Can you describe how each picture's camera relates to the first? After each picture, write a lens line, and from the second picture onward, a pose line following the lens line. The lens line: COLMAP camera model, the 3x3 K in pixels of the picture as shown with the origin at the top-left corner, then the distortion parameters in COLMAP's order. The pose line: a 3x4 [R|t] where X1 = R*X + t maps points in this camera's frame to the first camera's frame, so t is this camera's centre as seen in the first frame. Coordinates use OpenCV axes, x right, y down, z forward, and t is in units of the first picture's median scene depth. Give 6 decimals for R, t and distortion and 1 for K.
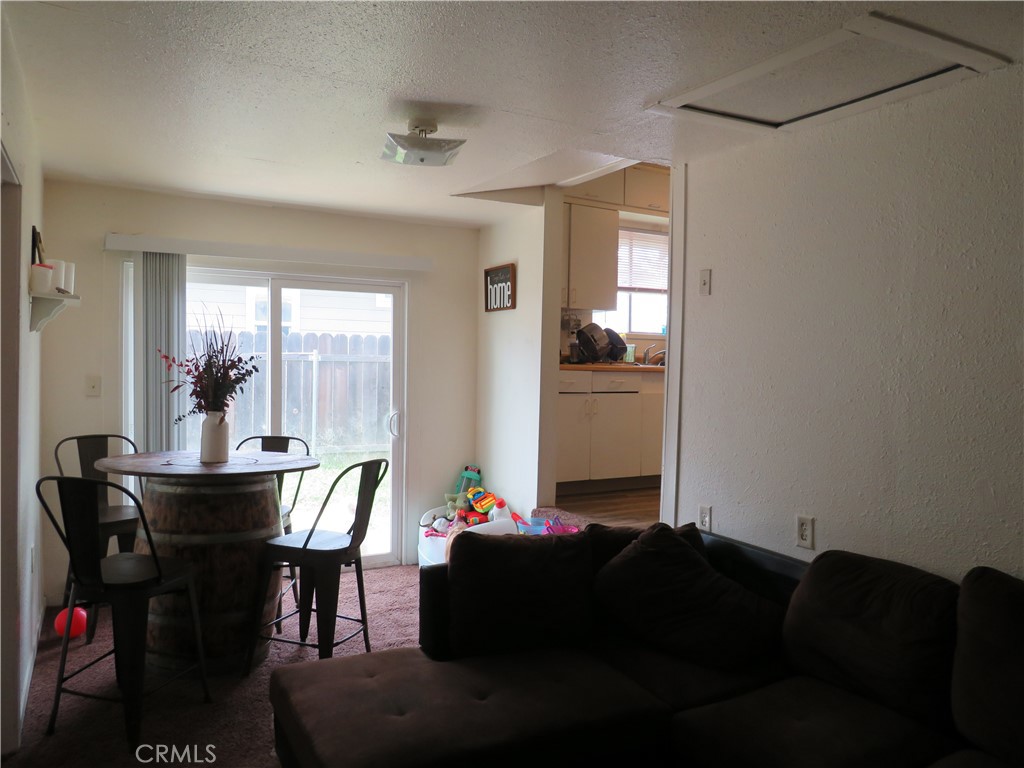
lens RADIAL K [[735.6, 0, 512.0], [0, 735.6, 384.0], [0, 0, 1]] dist [-0.033081, 0.000860]
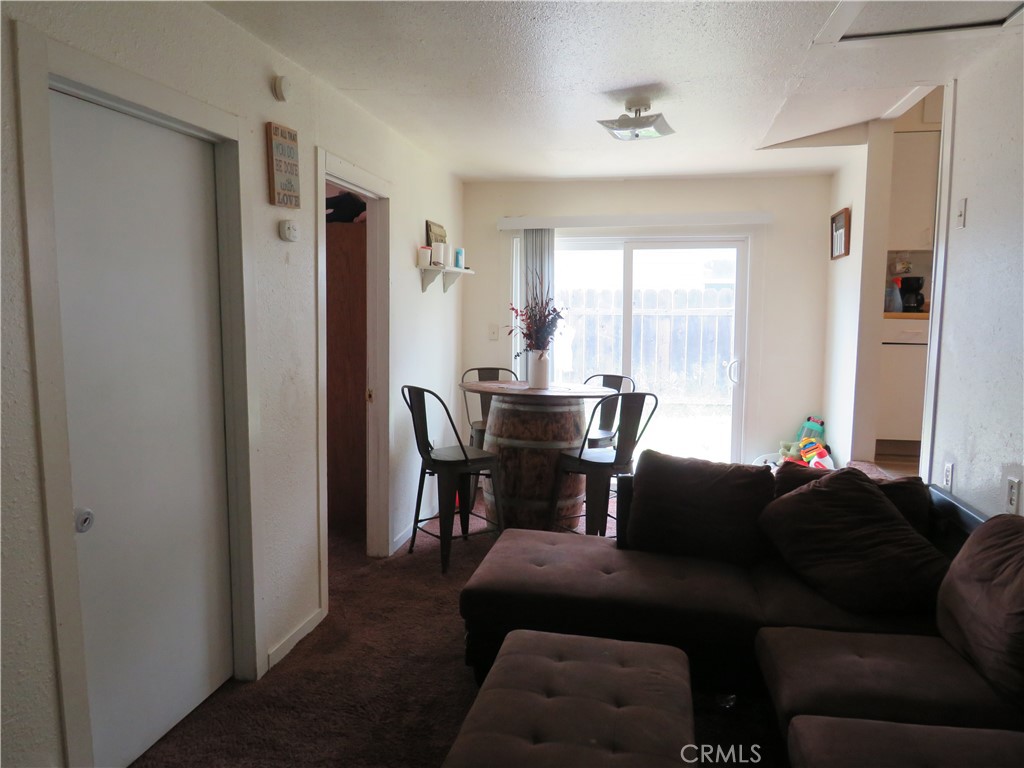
lens RADIAL K [[752.9, 0, 512.0], [0, 752.9, 384.0], [0, 0, 1]] dist [0.003141, 0.006674]
pose [[0.756616, 0.048345, -0.652070, 0.368992], [-0.015252, 0.998296, 0.056318, 0.019529], [0.653682, -0.032666, 0.756064, -0.043172]]
